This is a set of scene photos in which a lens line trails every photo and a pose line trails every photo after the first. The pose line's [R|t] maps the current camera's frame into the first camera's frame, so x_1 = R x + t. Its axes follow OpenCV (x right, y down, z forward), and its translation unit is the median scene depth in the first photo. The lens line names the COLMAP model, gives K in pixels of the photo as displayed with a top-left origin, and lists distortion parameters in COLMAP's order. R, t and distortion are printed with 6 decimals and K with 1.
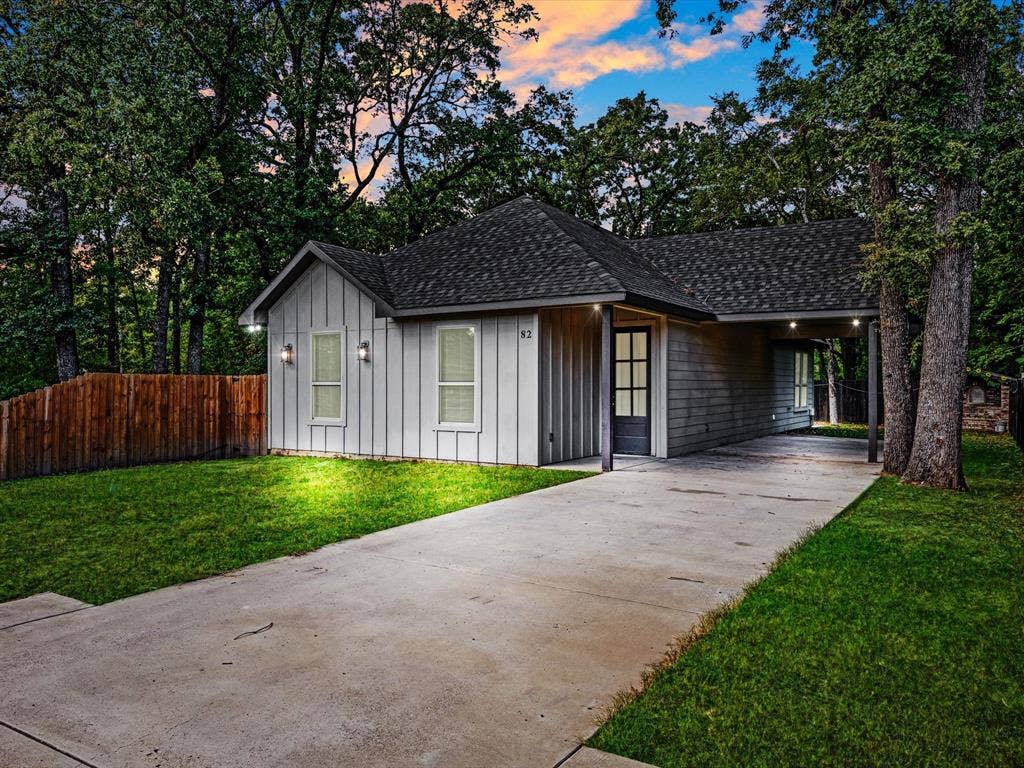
lens RADIAL K [[750.4, 0, 512.5], [0, 750.4, 384.5], [0, 0, 1]] dist [-0.002400, -0.002509]
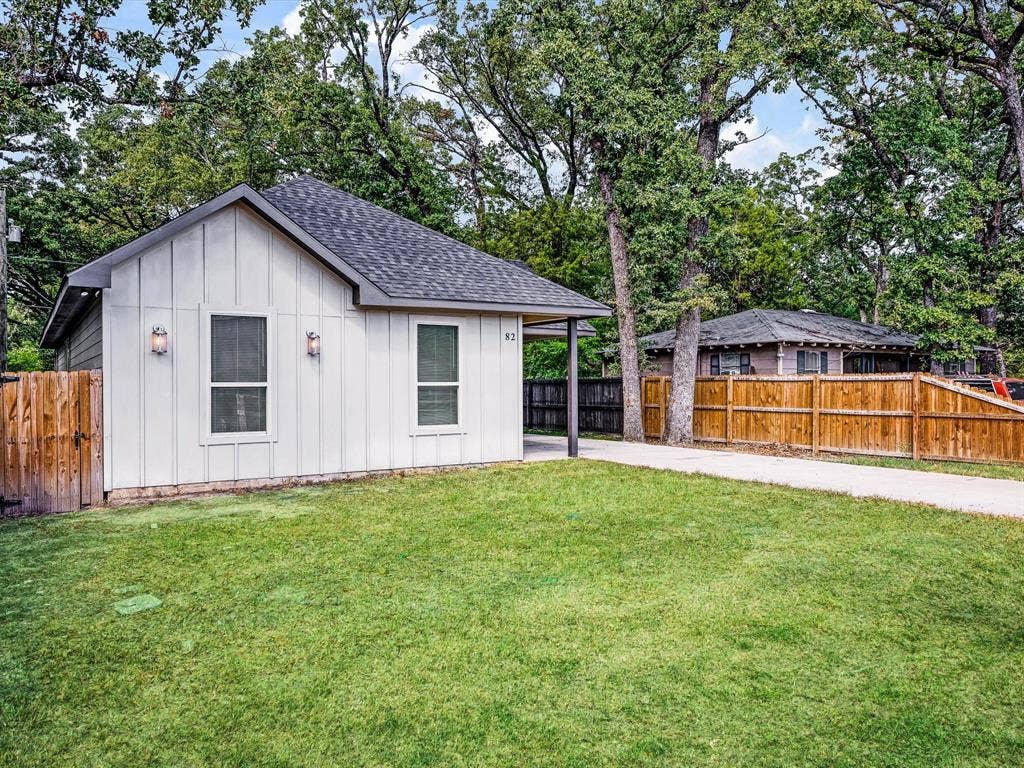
lens RADIAL K [[750.4, 0, 516.3], [0, 750.4, 382.7], [0, 0, 1]] dist [-0.002400, -0.002509]
pose [[0.423010, -0.002065, 0.906123, -0.725565], [0.006622, 0.999978, -0.000813, -0.000670], [-0.906101, 0.006344, 0.423014, 0.423045]]
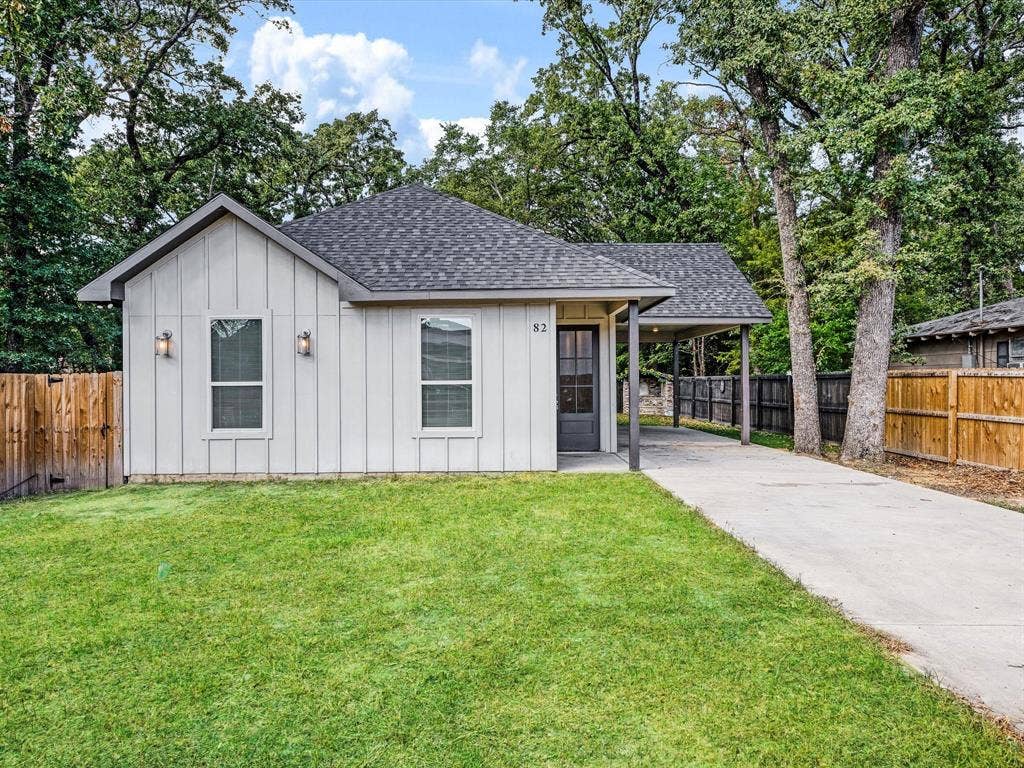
lens RADIAL K [[642.5, 0, 511.2], [0, 642.5, 381.2], [0, 0, 1]] dist [0.000640, 0.001228]
pose [[0.847472, -0.006805, 0.530797, -0.331048], [0.008505, 0.999964, -0.000759, -0.001003], [-0.530772, 0.005158, 0.847499, 0.276466]]
